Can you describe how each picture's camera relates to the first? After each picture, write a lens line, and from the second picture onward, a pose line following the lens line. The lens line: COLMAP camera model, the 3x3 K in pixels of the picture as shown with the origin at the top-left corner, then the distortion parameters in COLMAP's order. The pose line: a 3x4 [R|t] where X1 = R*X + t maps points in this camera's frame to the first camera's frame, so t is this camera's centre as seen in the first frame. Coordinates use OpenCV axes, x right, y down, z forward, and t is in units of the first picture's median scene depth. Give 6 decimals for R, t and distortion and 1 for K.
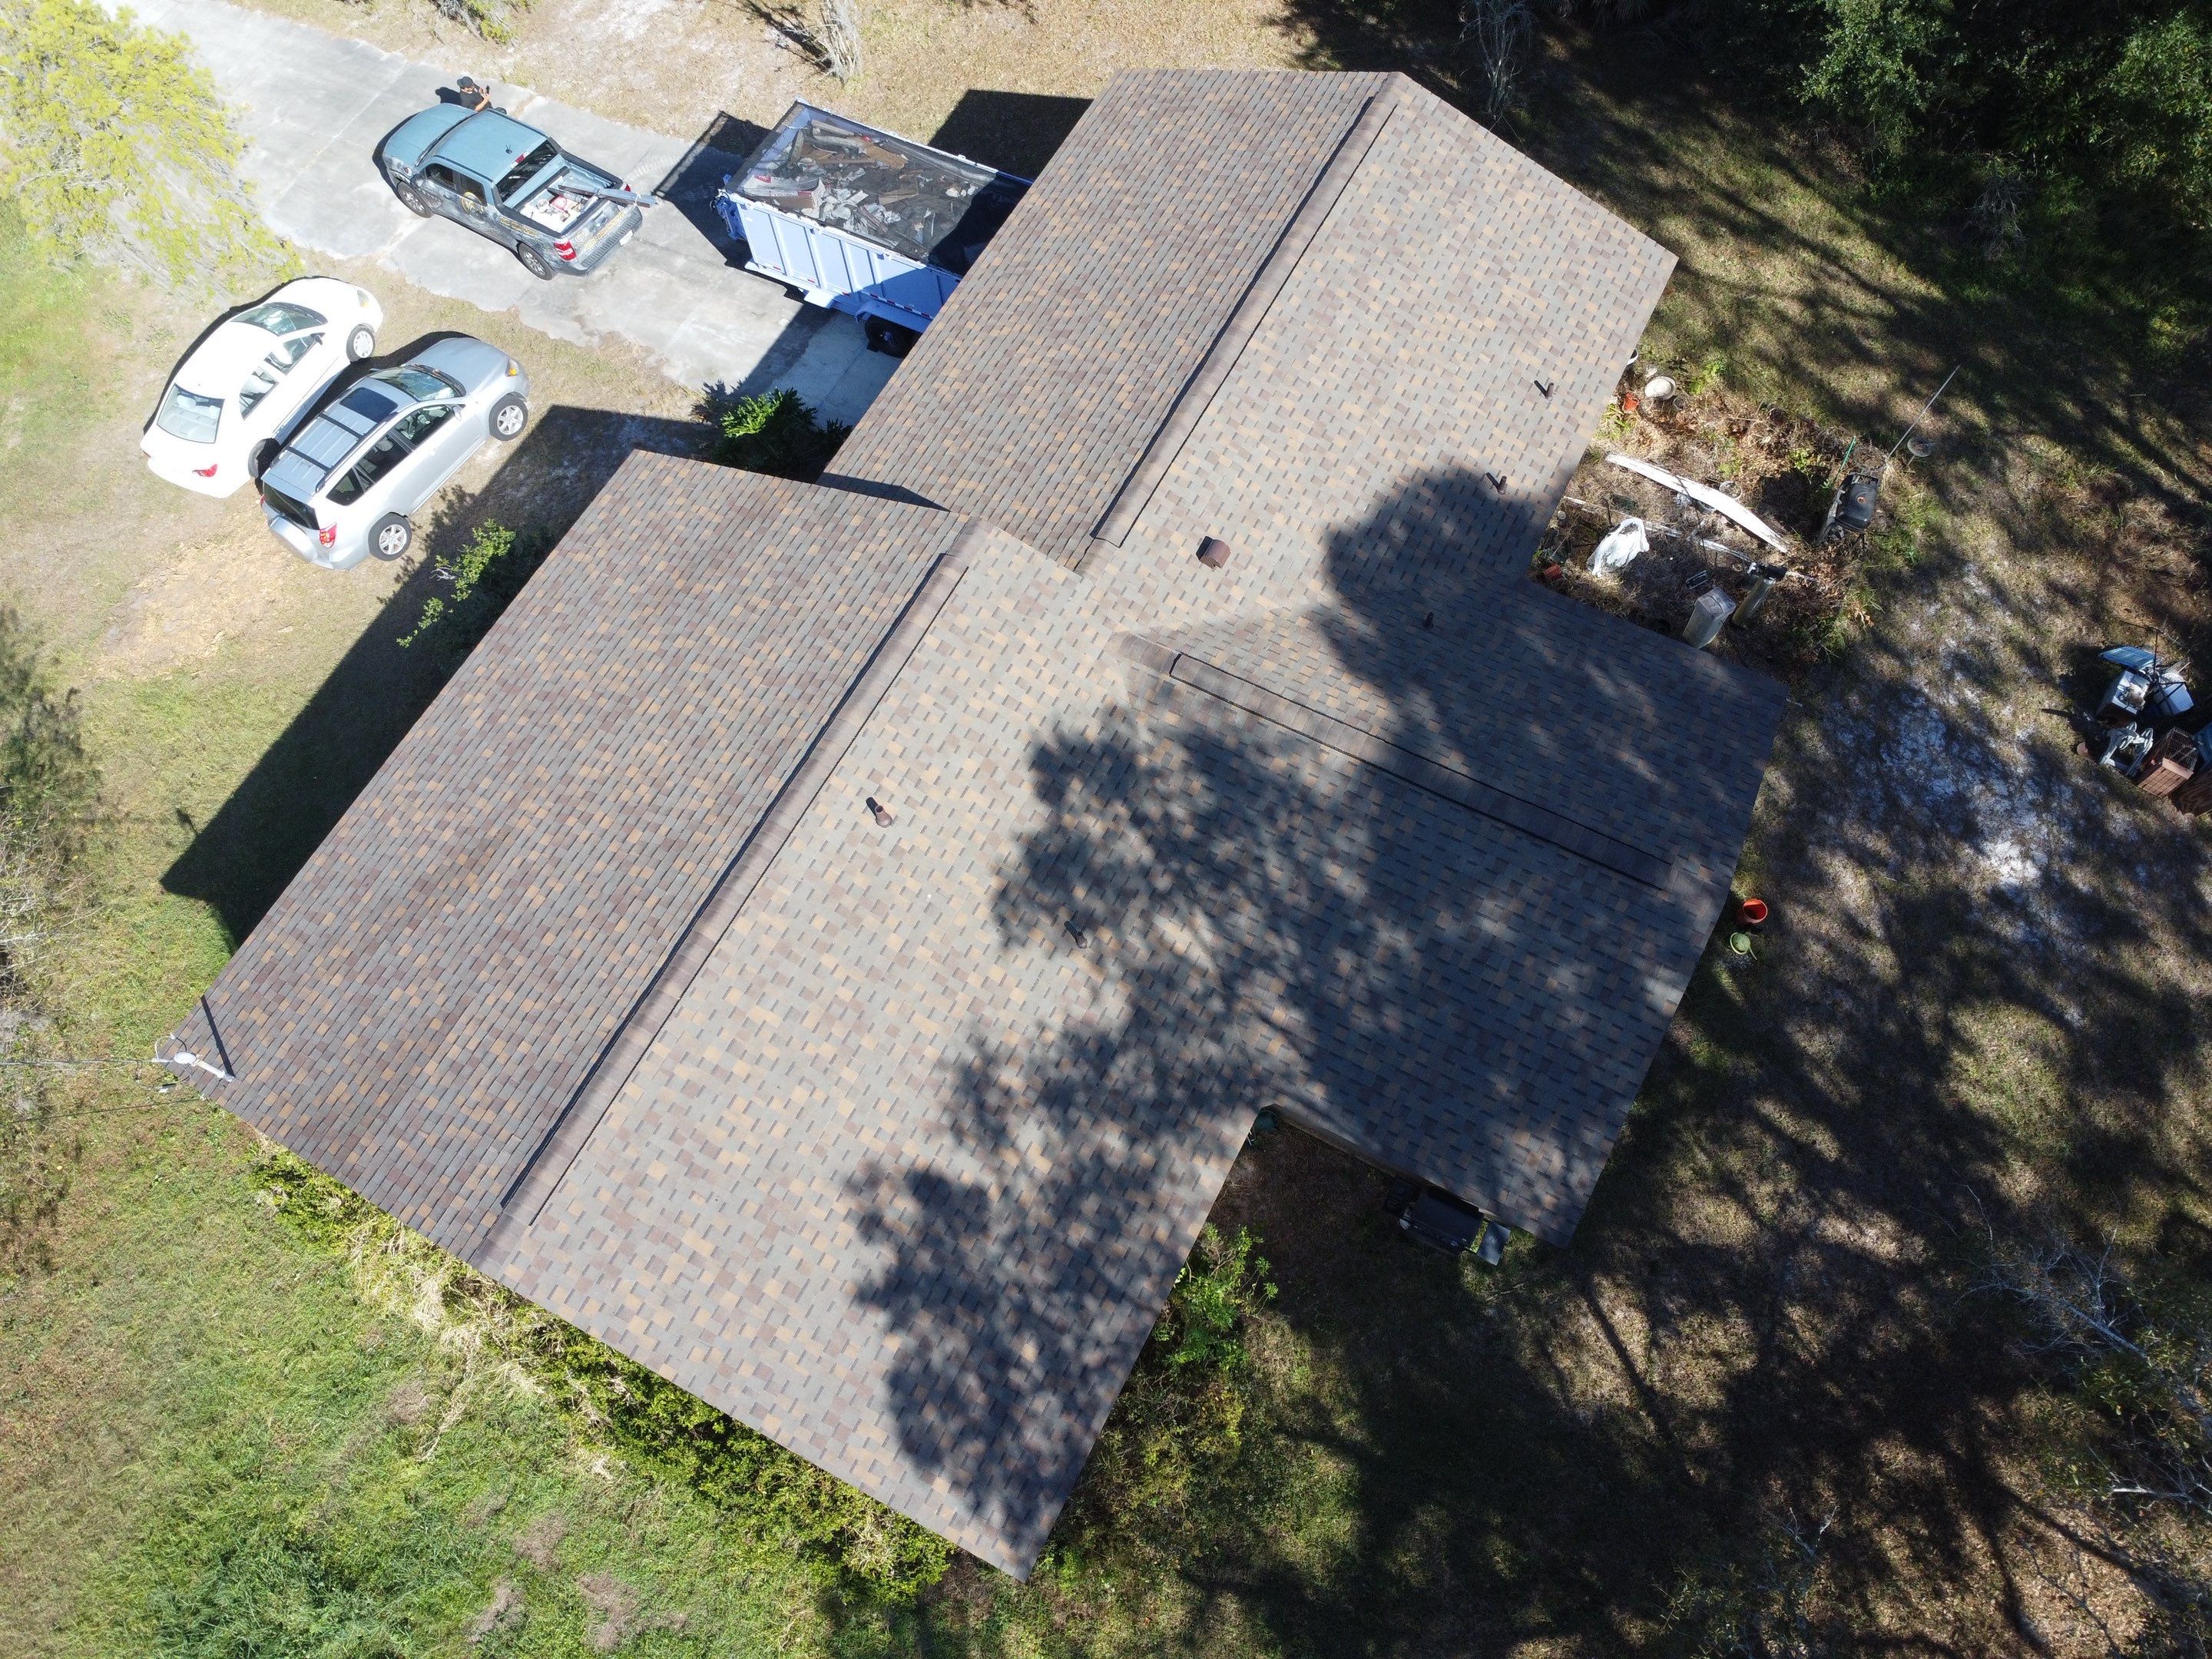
lens RADIAL K [[1596.2, 0, 1093.5], [0, 1596.2, 824.5], [0, 0, 1]] dist [-0.027507, -0.007813]
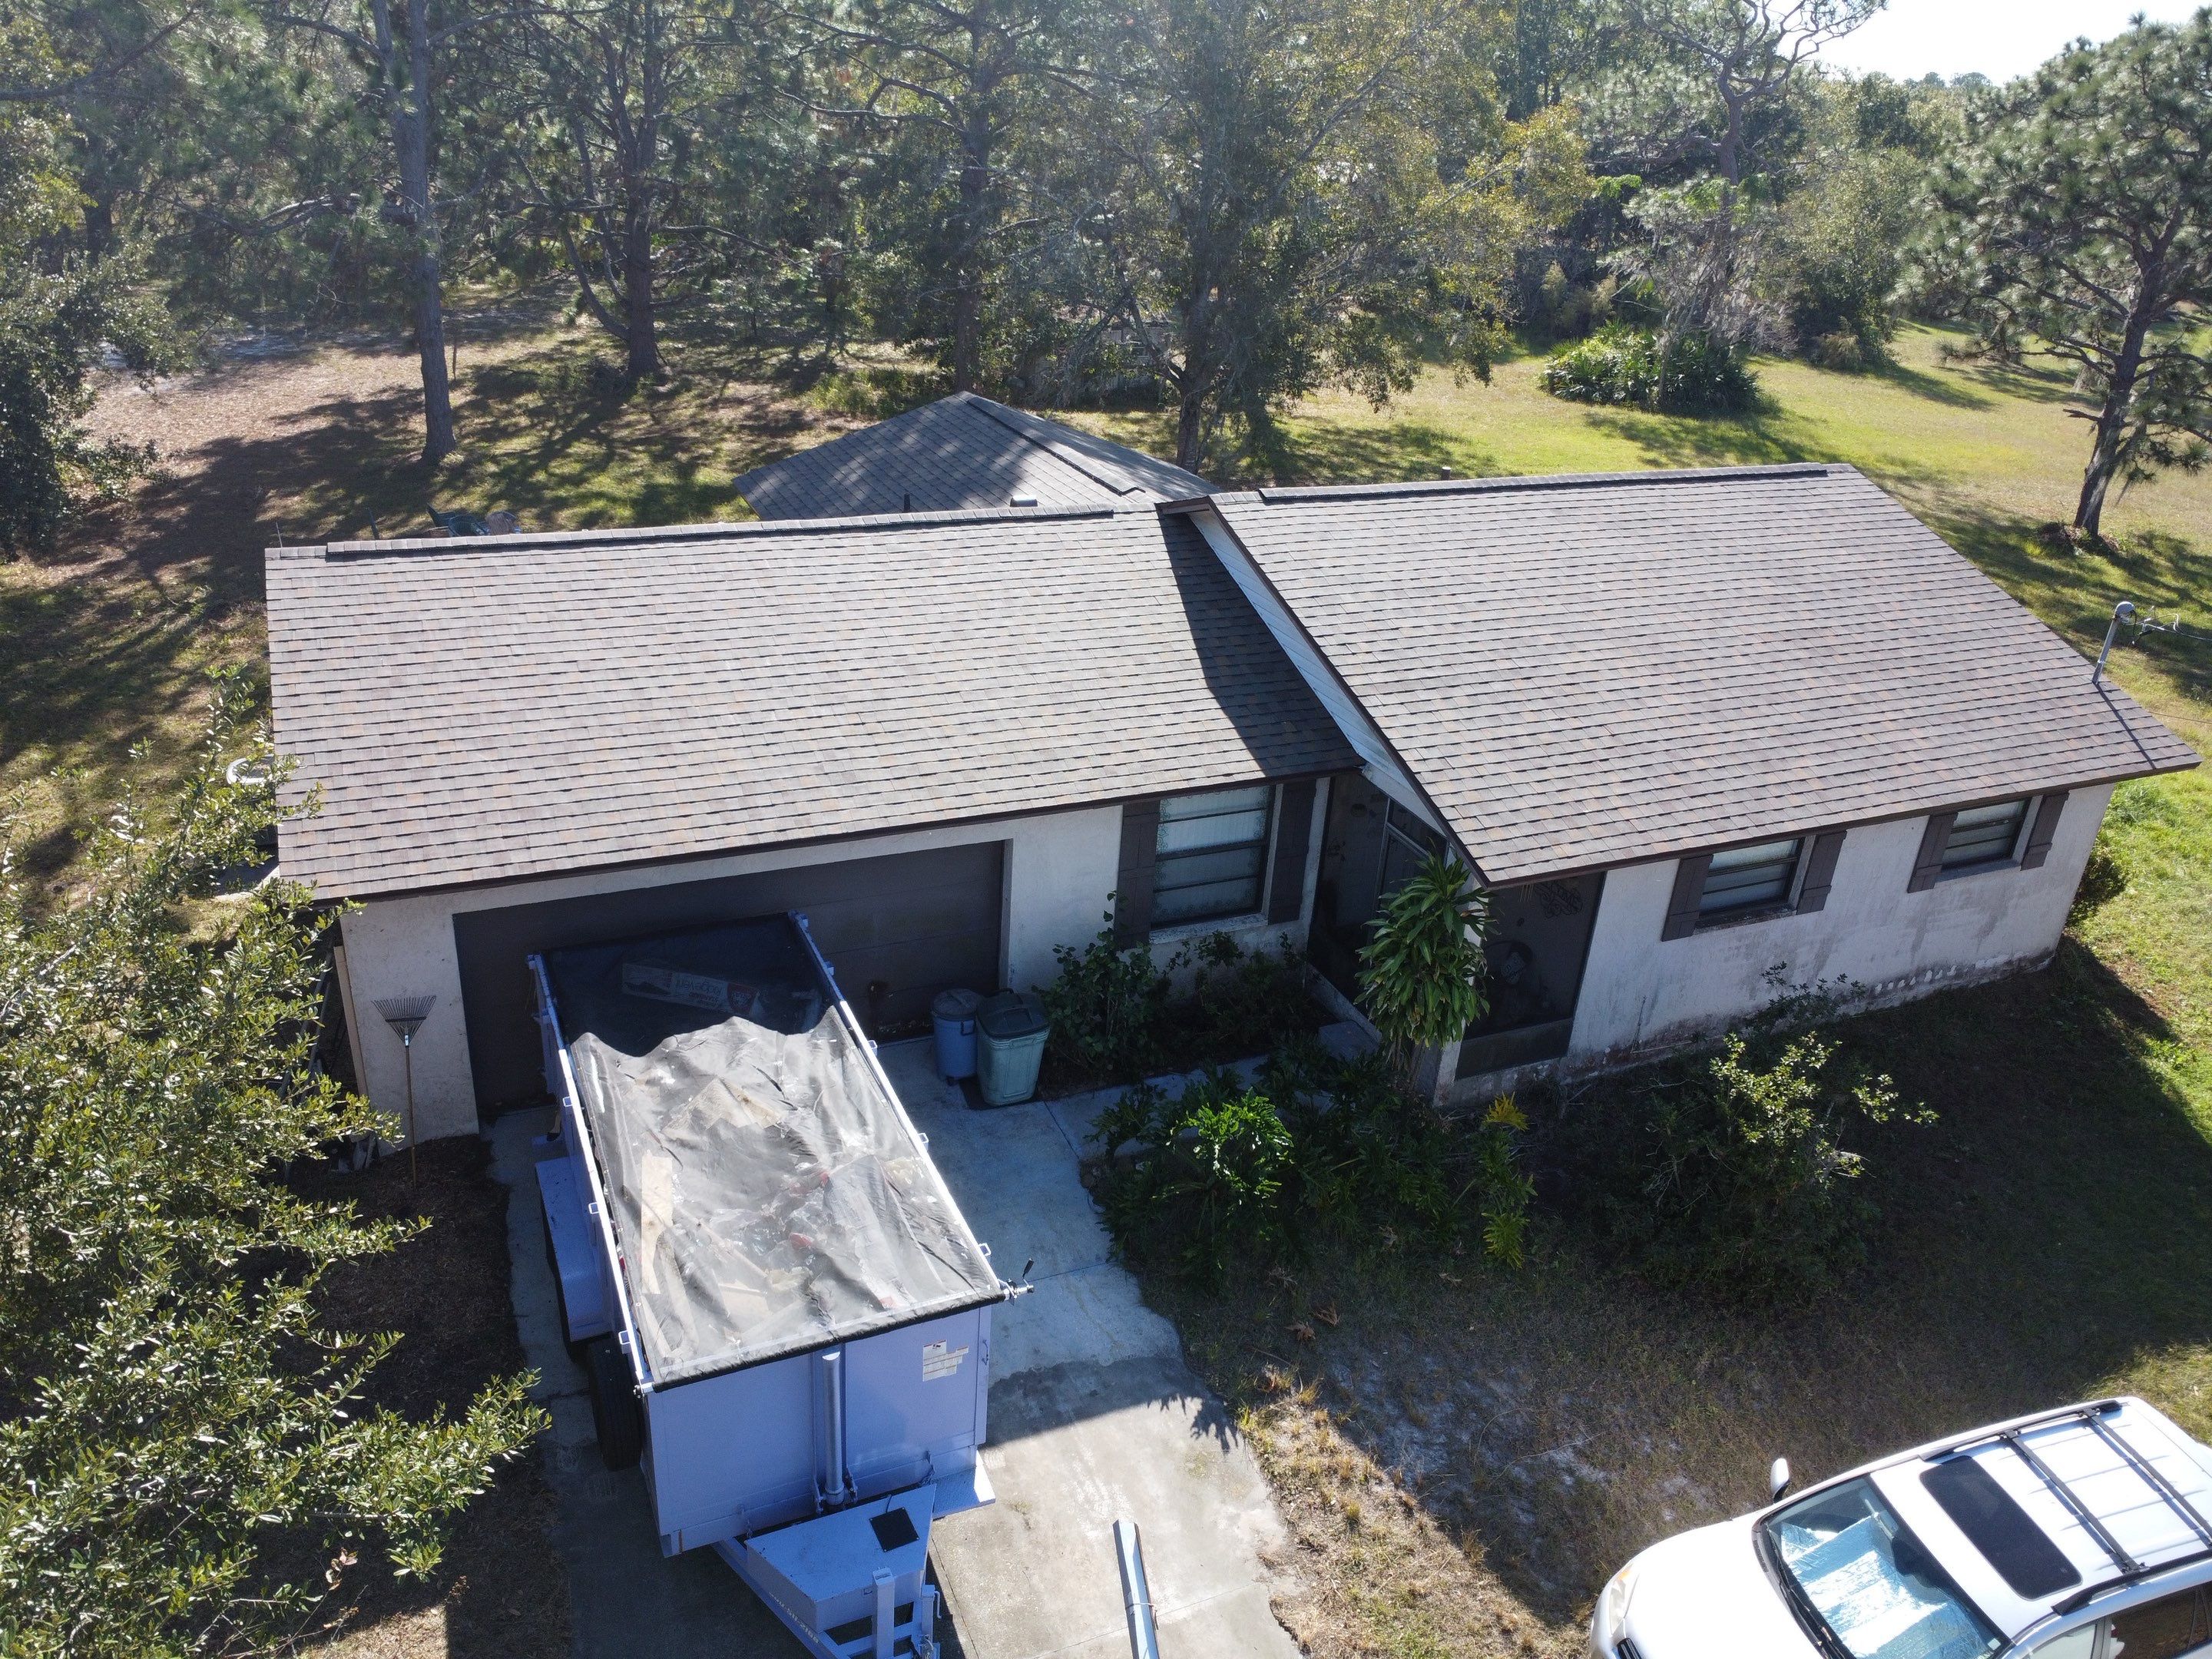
lens RADIAL K [[1596.2, 0, 1097.3], [0, 1596.2, 823.2], [0, 0, 1]] dist [-0.027507, -0.007813]
pose [[-0.783712, -0.273855, 0.557494, -0.531350], [0.548172, 0.117097, 0.828128, -0.879633], [-0.292068, 0.954616, 0.058349, 1.023805]]
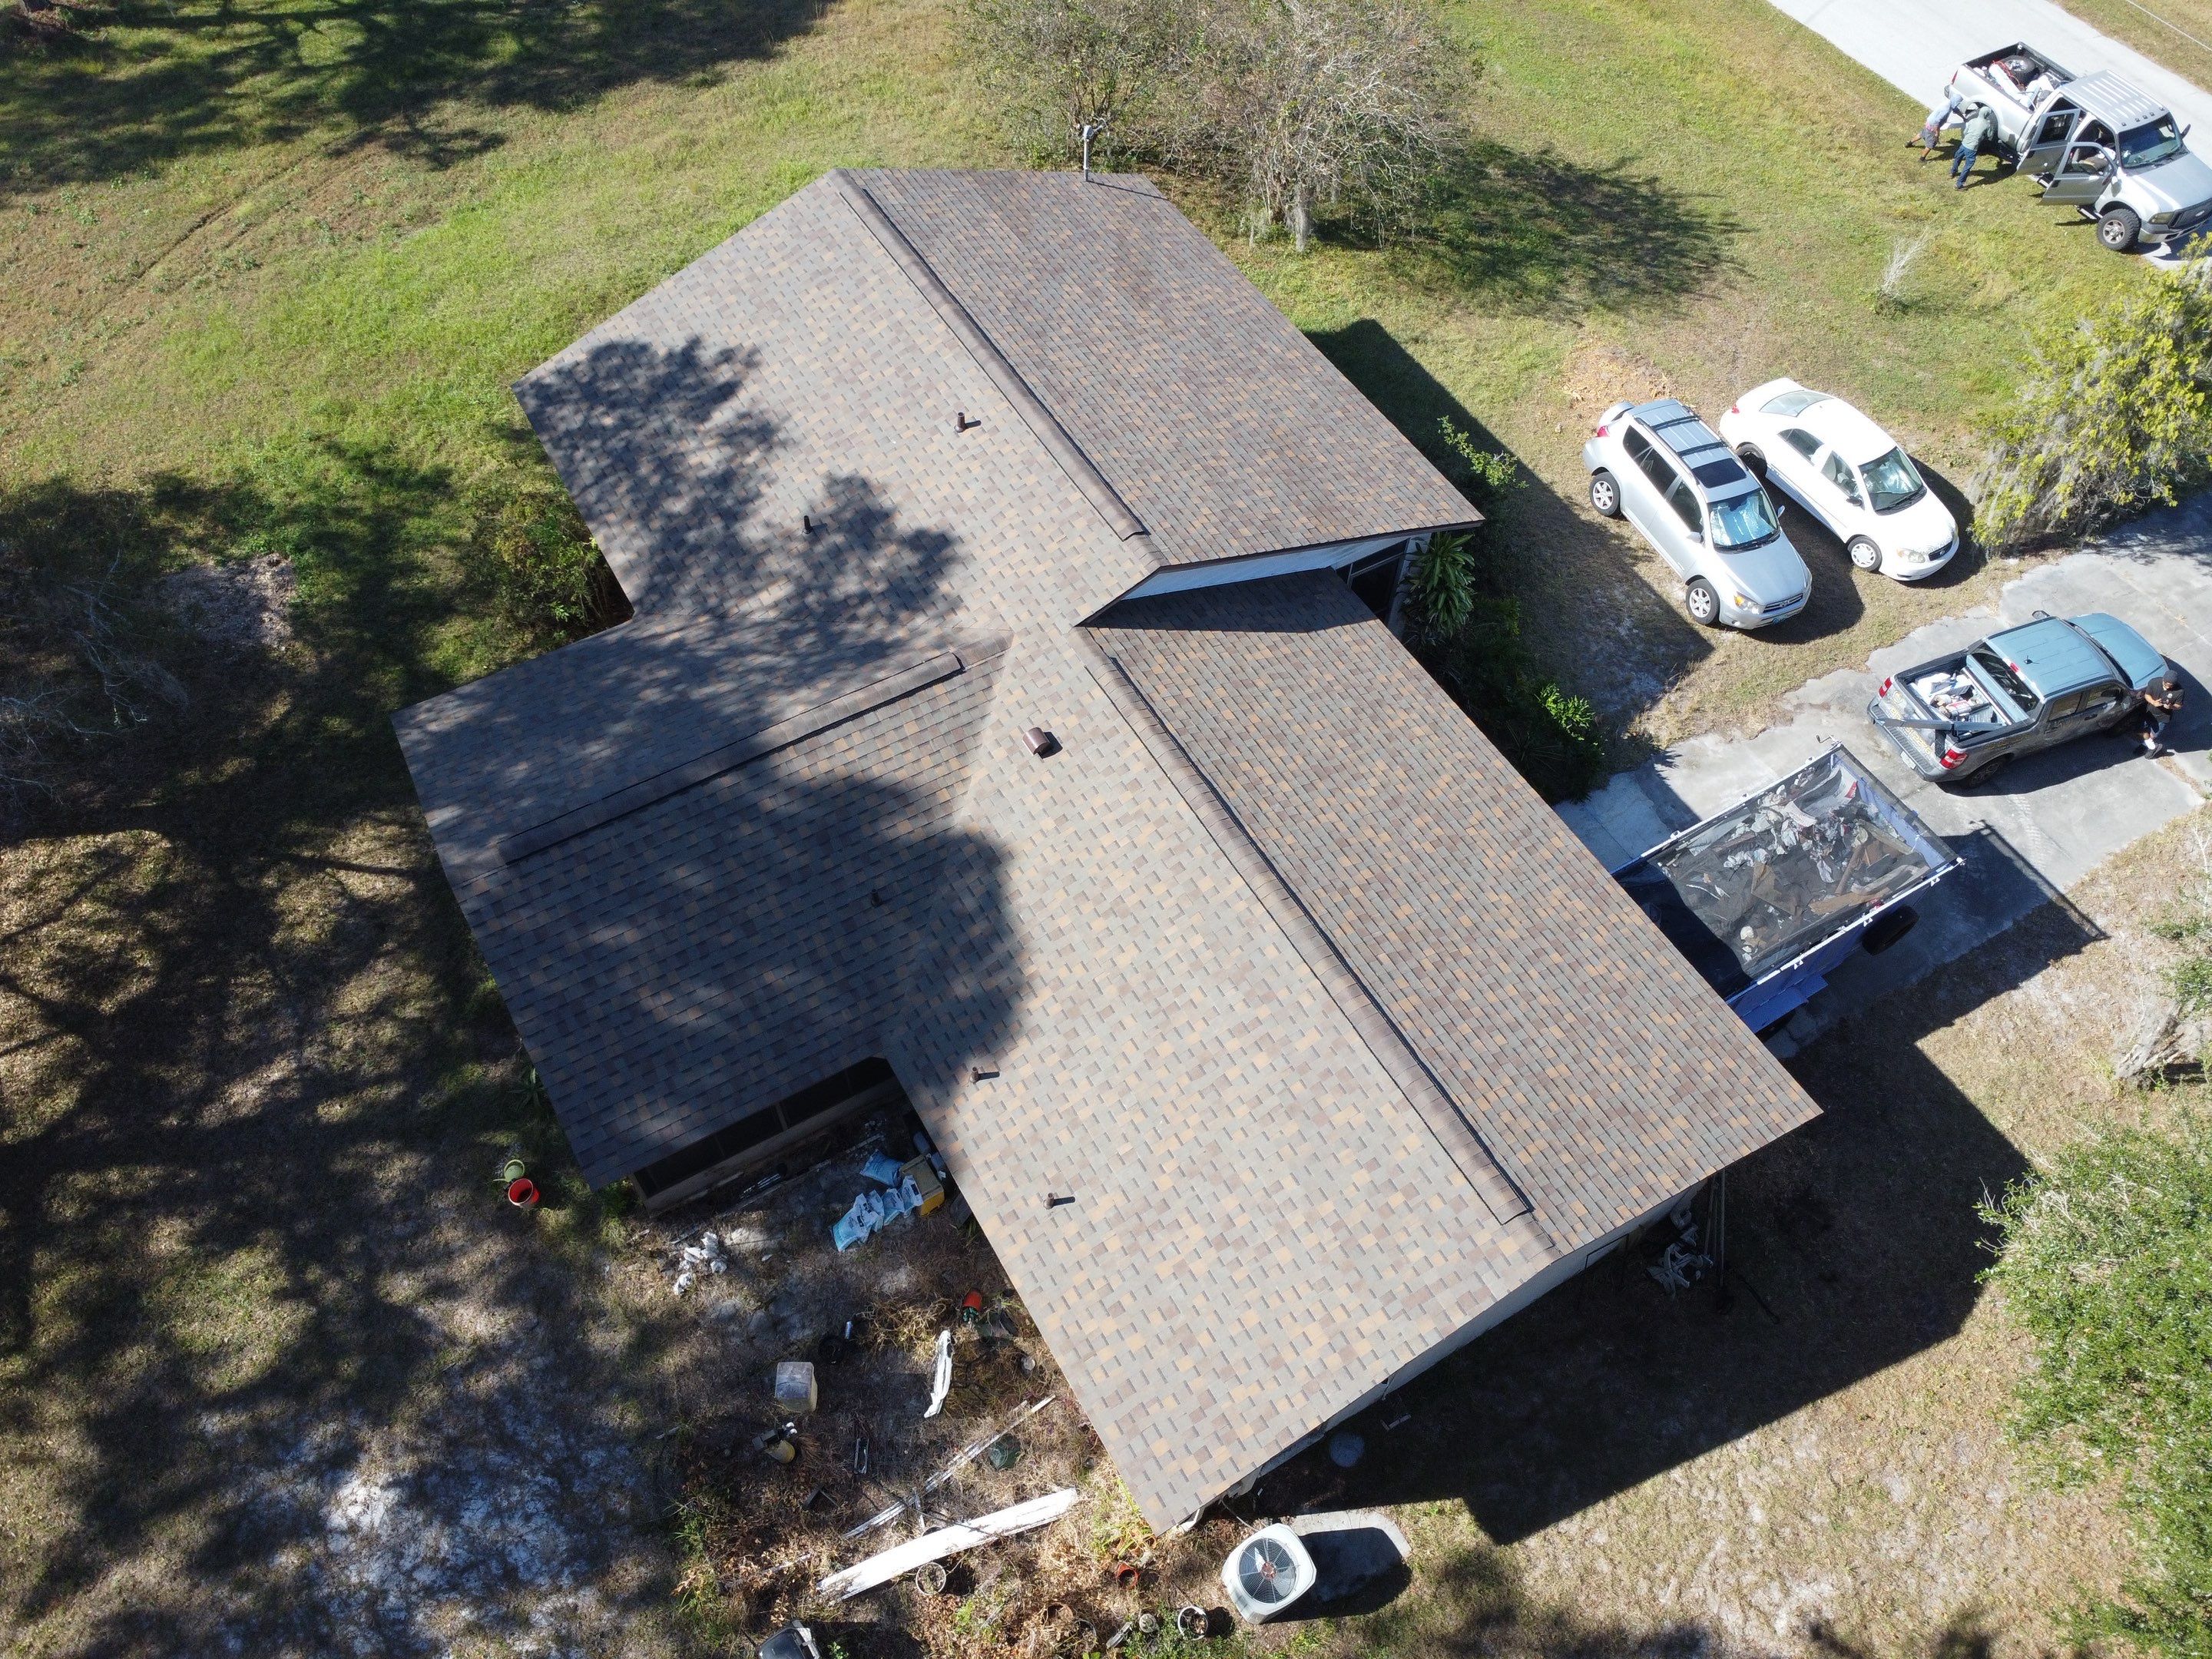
lens RADIAL K [[1596.2, 0, 1090.6], [0, 1596.2, 827.3], [0, 0, 1]] dist [-0.027507, -0.007813]
pose [[-0.526914, 0.718593, -0.453857, 0.510891], [-0.766520, -0.171095, 0.619010, -0.761954], [0.367164, 0.674055, 0.640968, 0.364319]]
